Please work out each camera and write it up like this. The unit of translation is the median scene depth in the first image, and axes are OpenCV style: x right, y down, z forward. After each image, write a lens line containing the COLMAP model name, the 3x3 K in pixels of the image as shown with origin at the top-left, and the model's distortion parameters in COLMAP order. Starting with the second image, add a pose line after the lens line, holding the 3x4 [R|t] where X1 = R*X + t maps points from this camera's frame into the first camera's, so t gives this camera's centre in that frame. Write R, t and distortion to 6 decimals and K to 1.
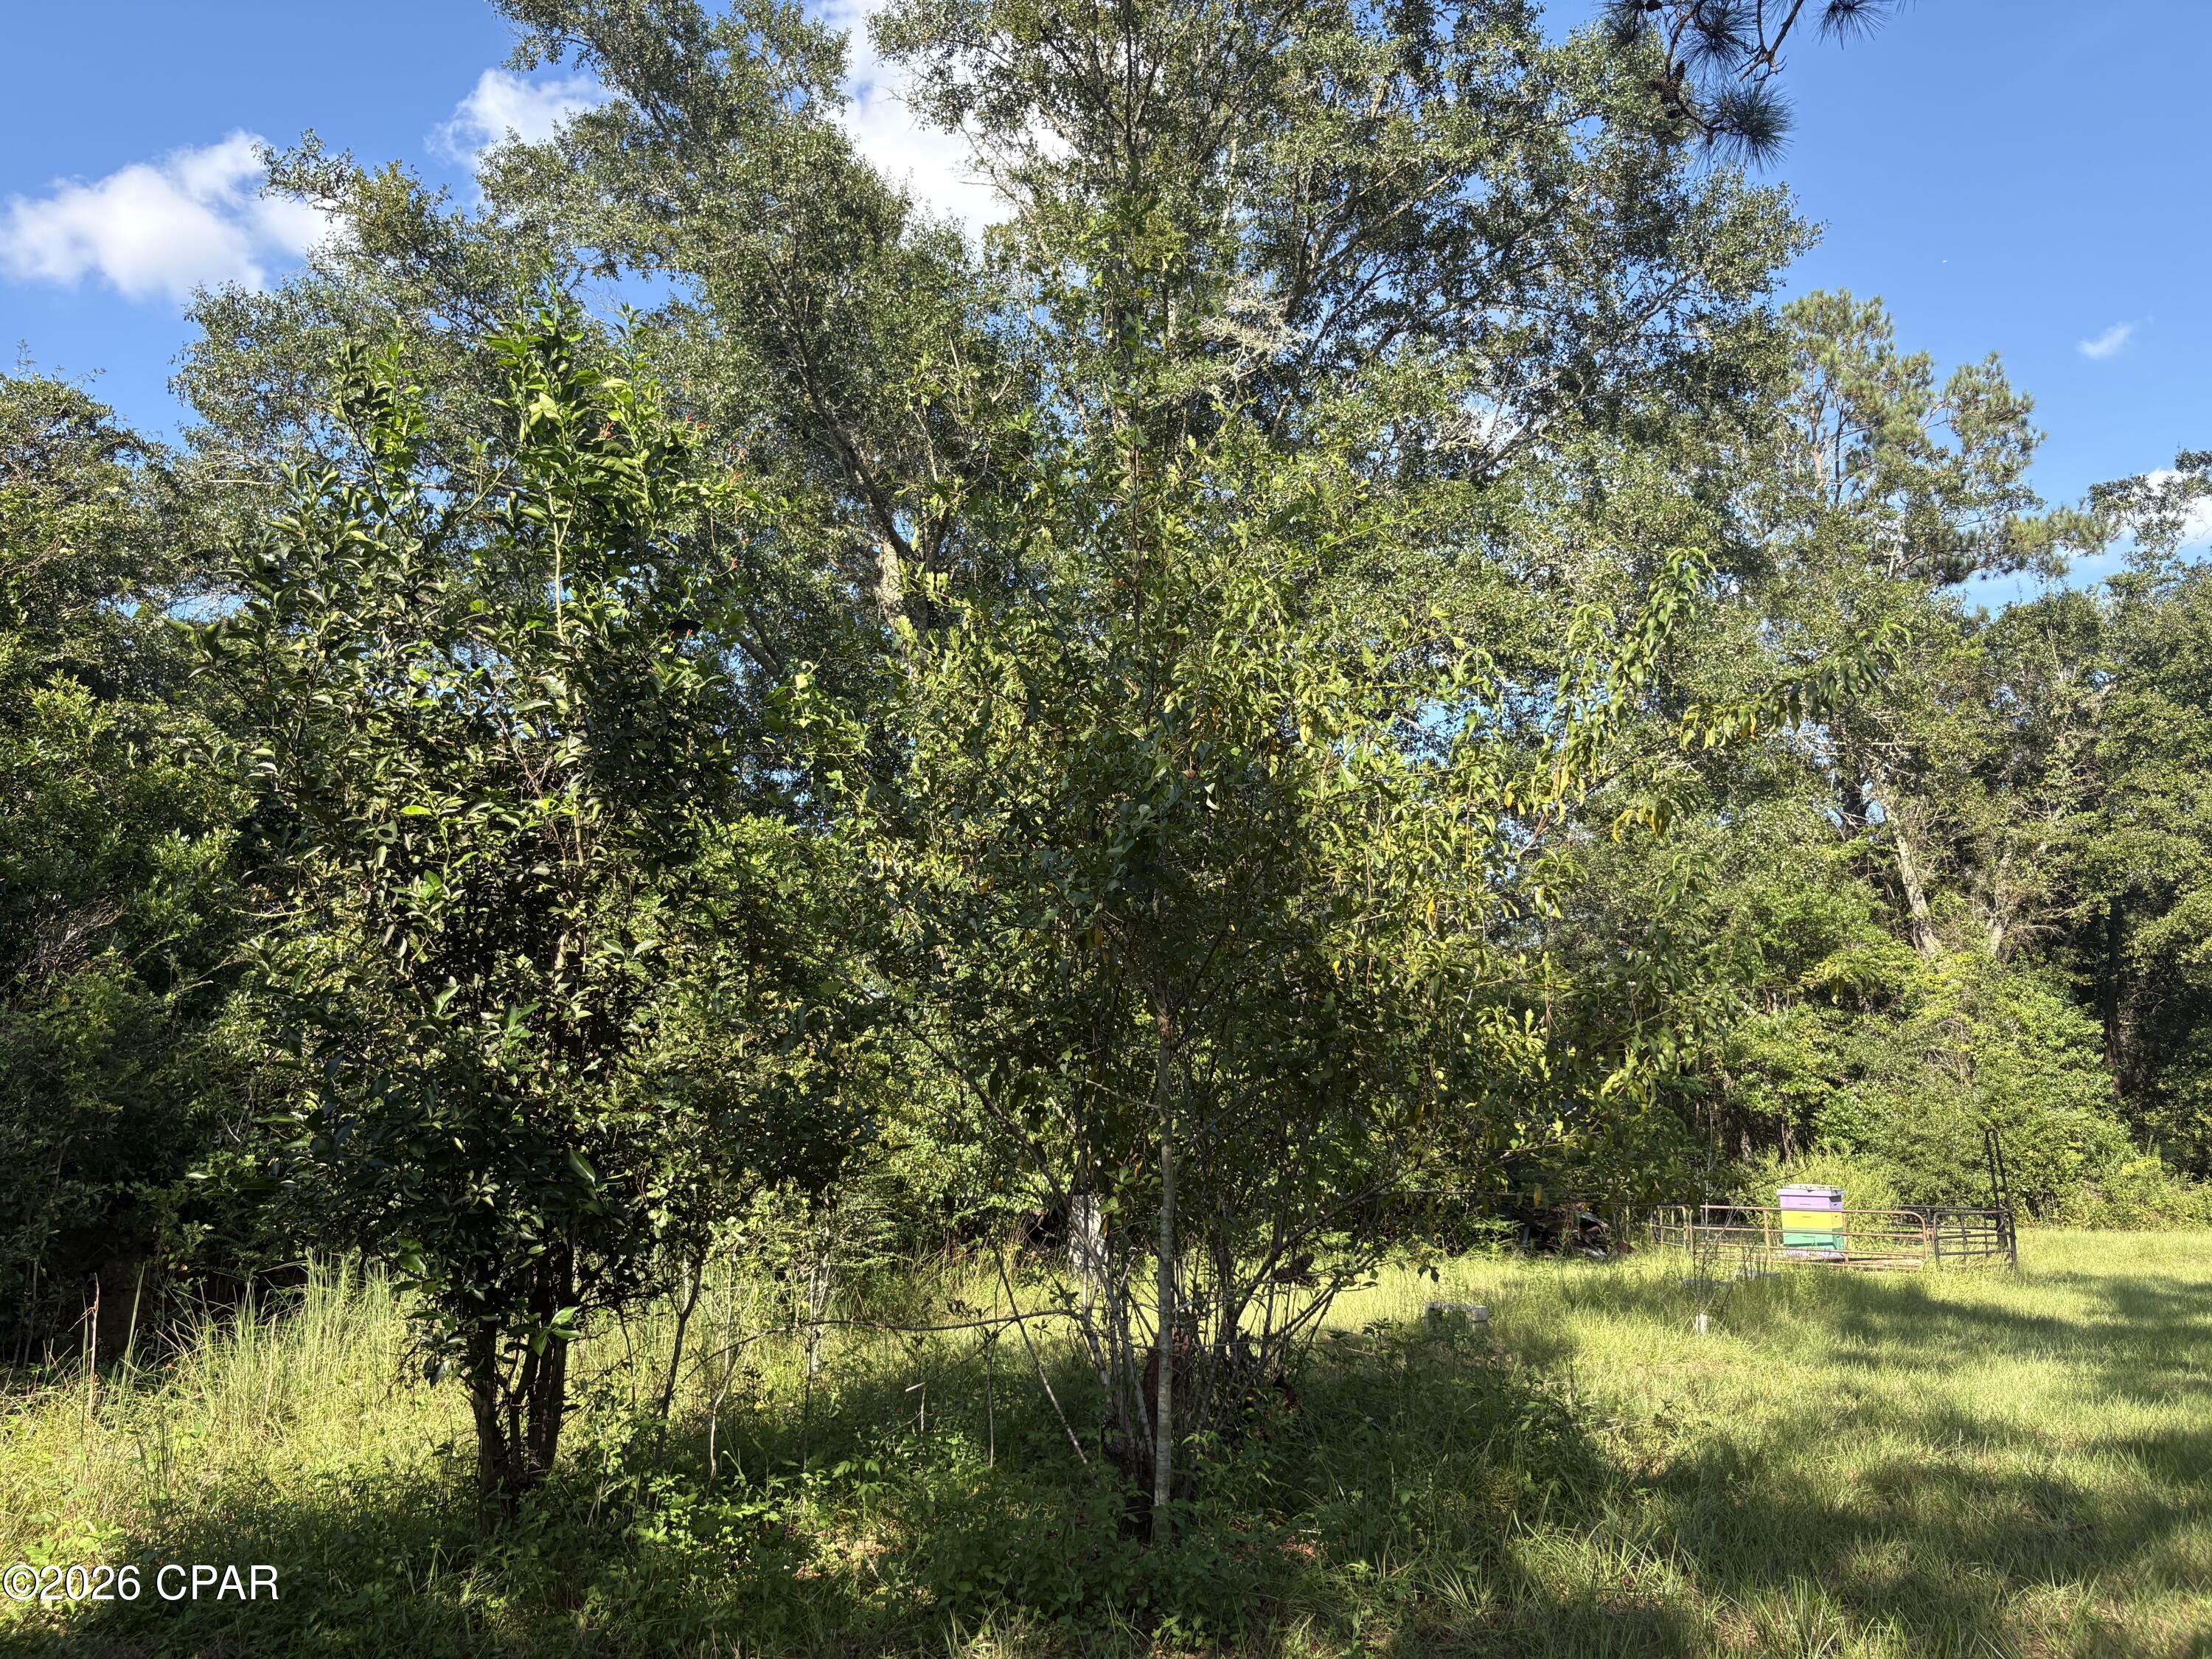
lens RADIAL K [[1573.5, 0, 1108.6], [0, 1573.5, 858.0], [0, 0, 1]] dist [0.042672, -0.068914]
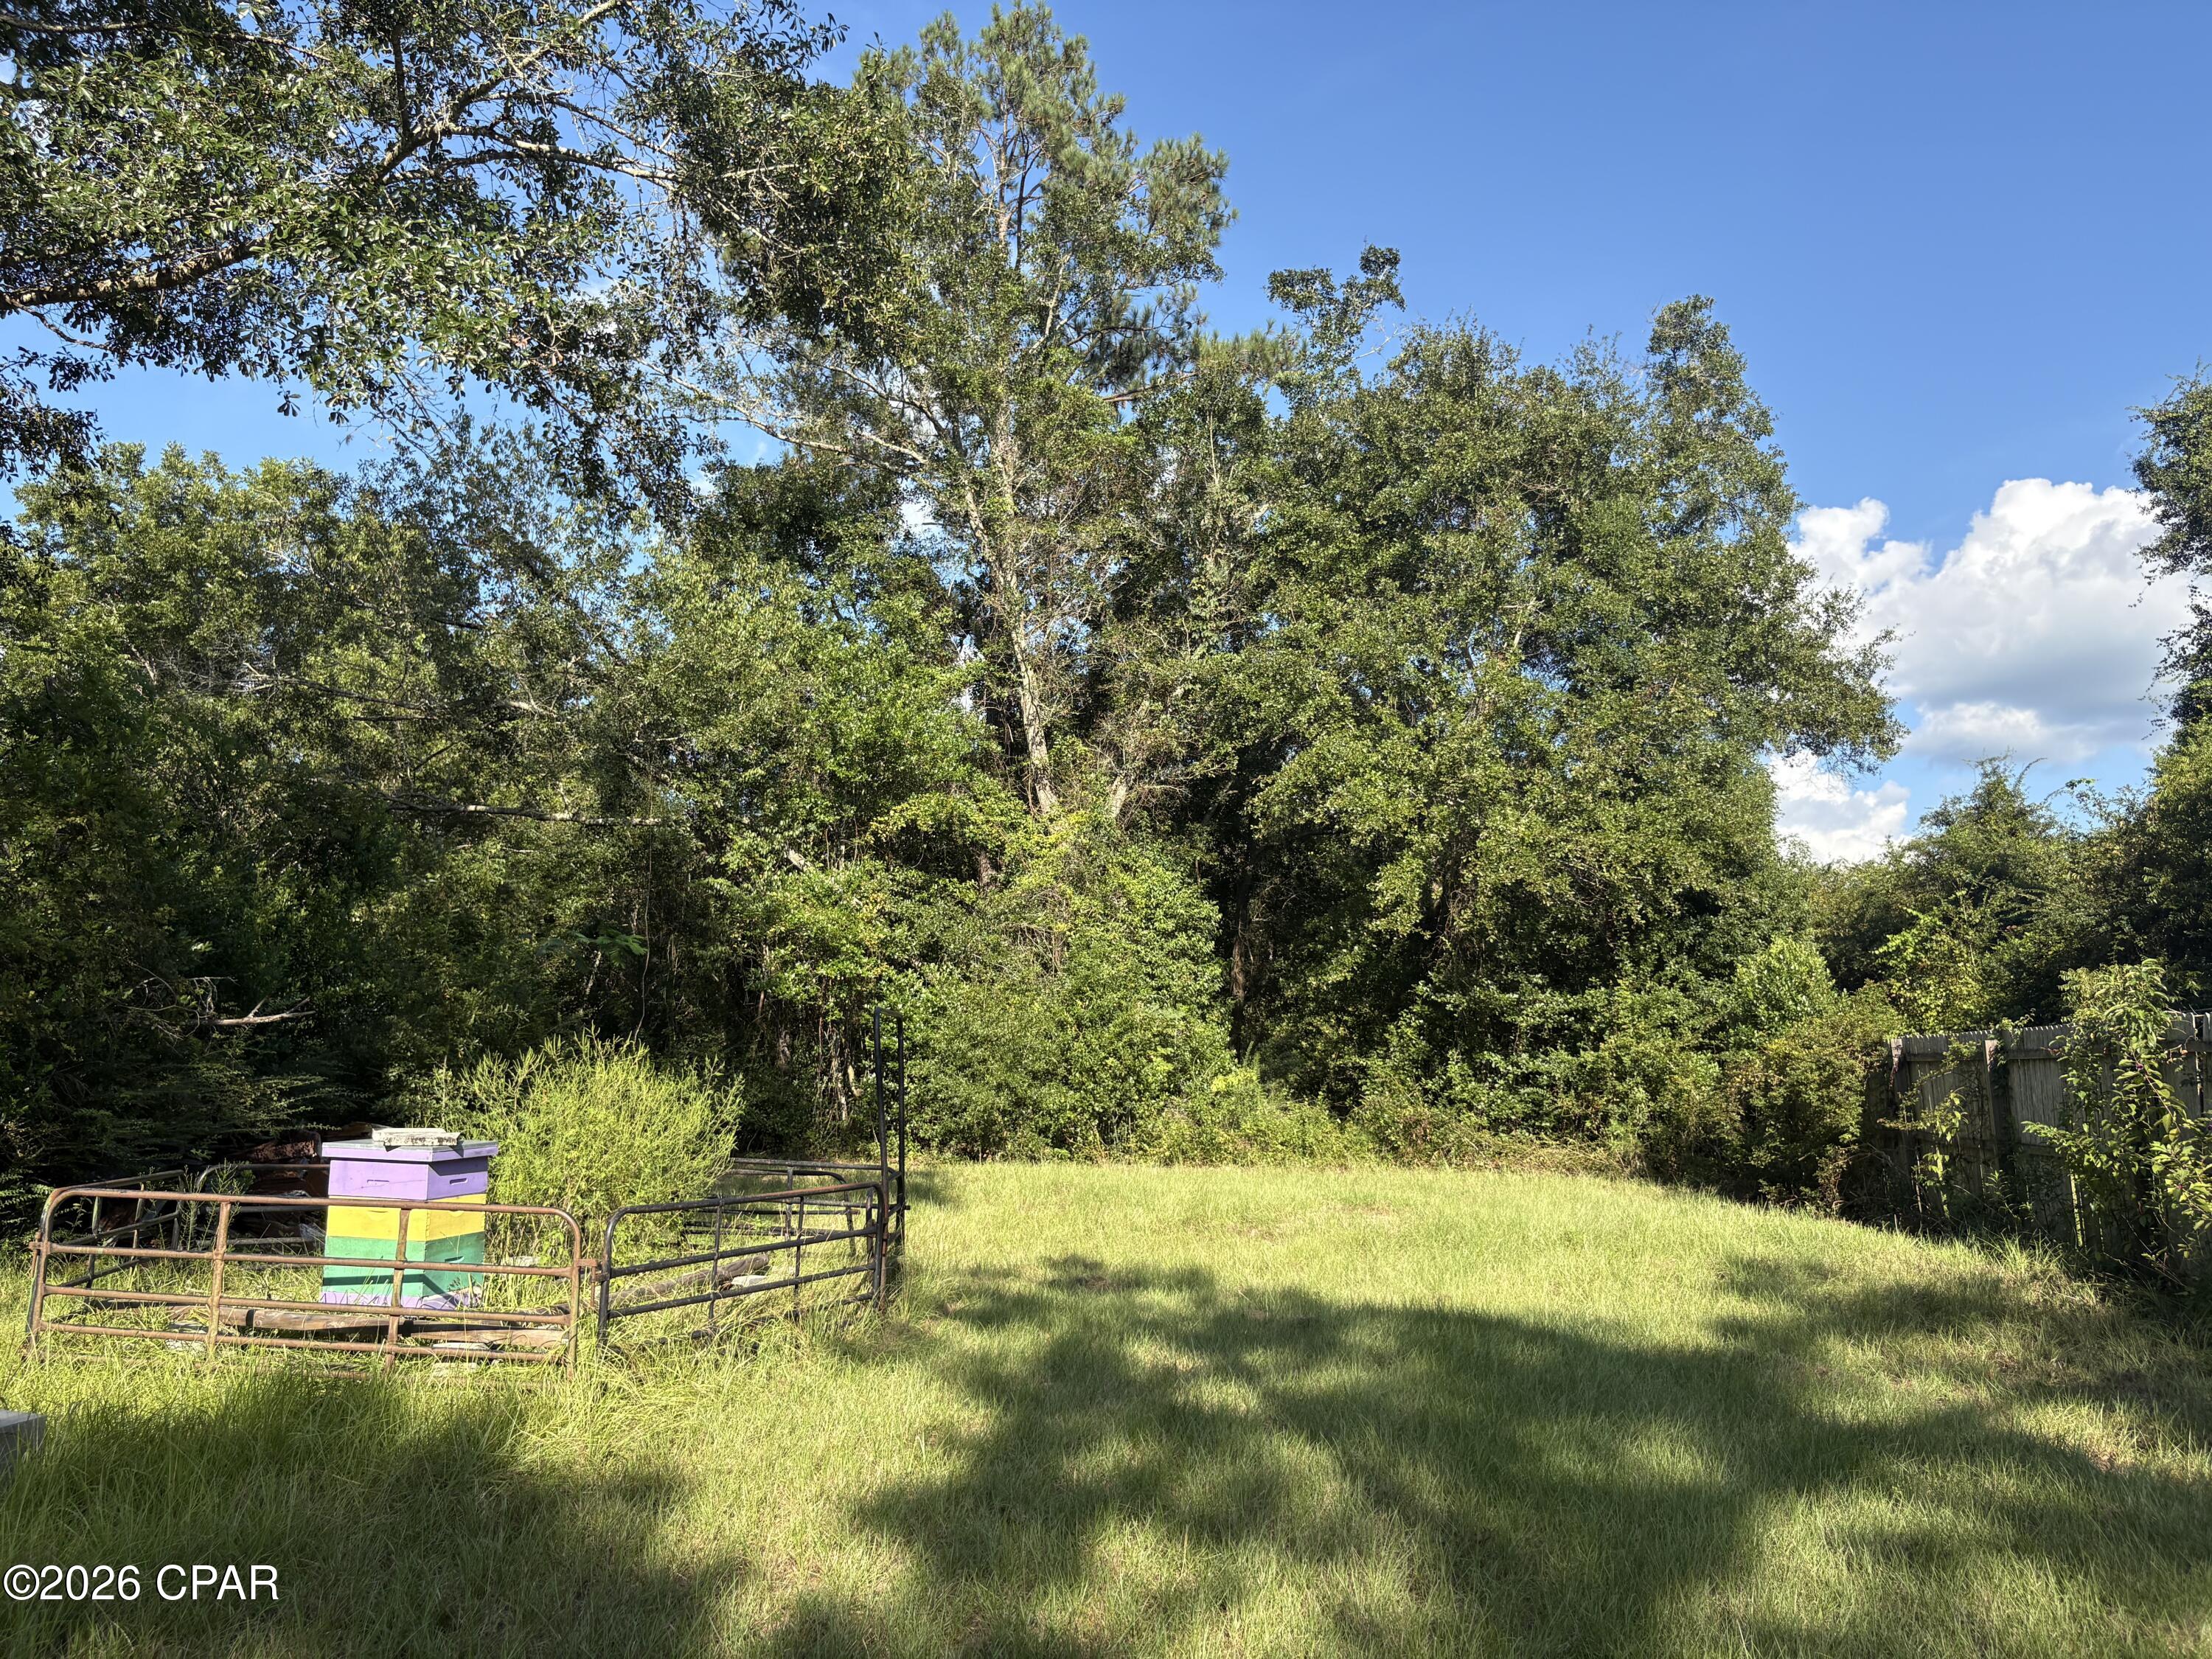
lens RADIAL K [[1573.5, 0, 1108.6], [0, 1573.5, 858.0], [0, 0, 1]] dist [0.042672, -0.068914]
pose [[0.897385, 0.065663, 0.436336, 0.219565], [-0.090741, 0.995192, 0.036858, 0.055081], [-0.431818, -0.072669, 0.899028, 0.293876]]
